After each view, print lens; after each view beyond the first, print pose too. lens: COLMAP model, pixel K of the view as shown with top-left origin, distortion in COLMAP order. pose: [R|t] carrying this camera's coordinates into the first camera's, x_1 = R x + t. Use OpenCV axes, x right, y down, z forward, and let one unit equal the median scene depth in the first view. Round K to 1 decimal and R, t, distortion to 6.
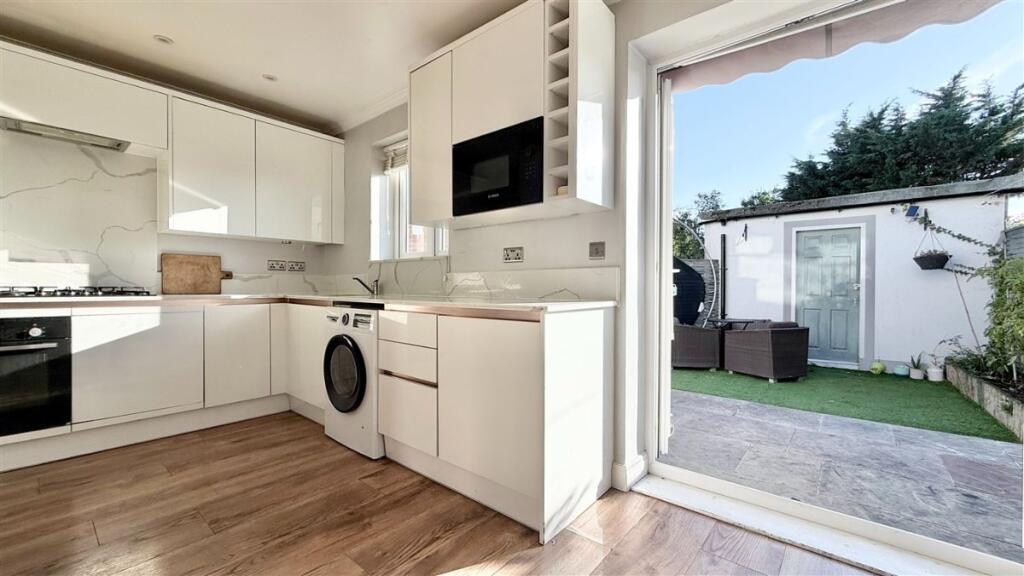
lens RADIAL K [[406.5, 0, 508.8], [0, 406.5, 289.2], [0, 0, 1]] dist [-0.001068, 0.000493]
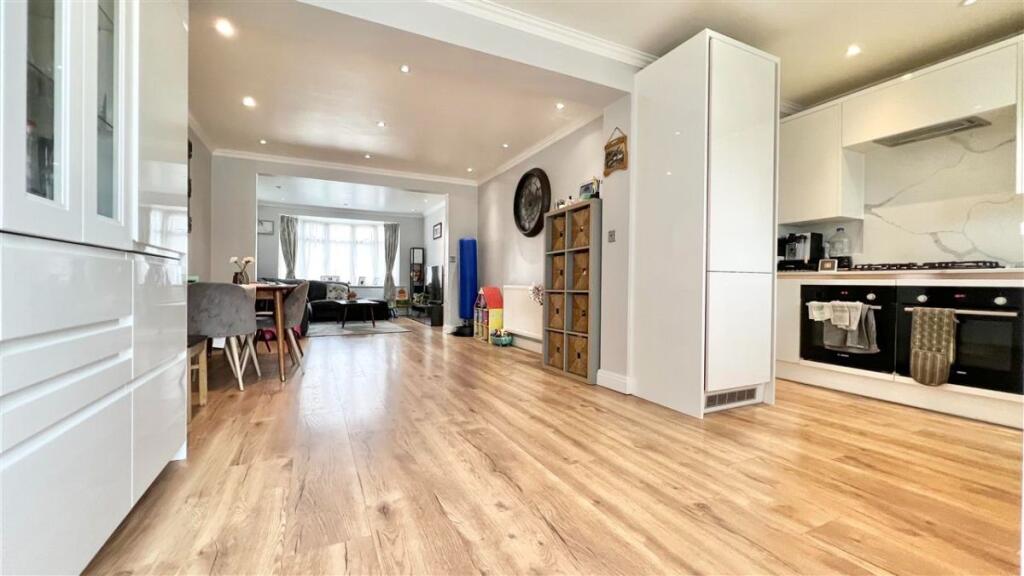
lens RADIAL K [[405.0, 0, 509.2], [0, 405.0, 286.9], [0, 0, 1]] dist [-0.007441, 0.000326]
pose [[-0.409341, 0.003883, -0.912373, 0.457006], [-0.018082, 0.999760, 0.012367, 0.069211], [0.912202, 0.021560, -0.409173, 0.393906]]
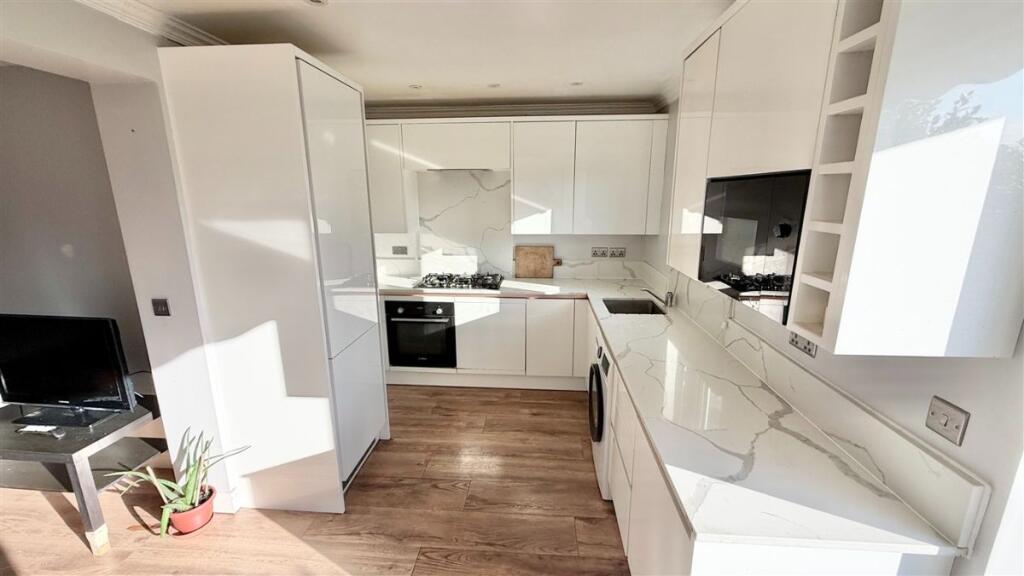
lens RADIAL K [[406.5, 0, 508.8], [0, 406.5, 289.2], [0, 0, 1]] dist [-0.001068, 0.000493]
pose [[0.586431, 0.176799, -0.790469, 0.217540], [0.000256, 0.975848, 0.218452, -0.286081], [0.809999, -0.128309, 0.572222, 0.270346]]
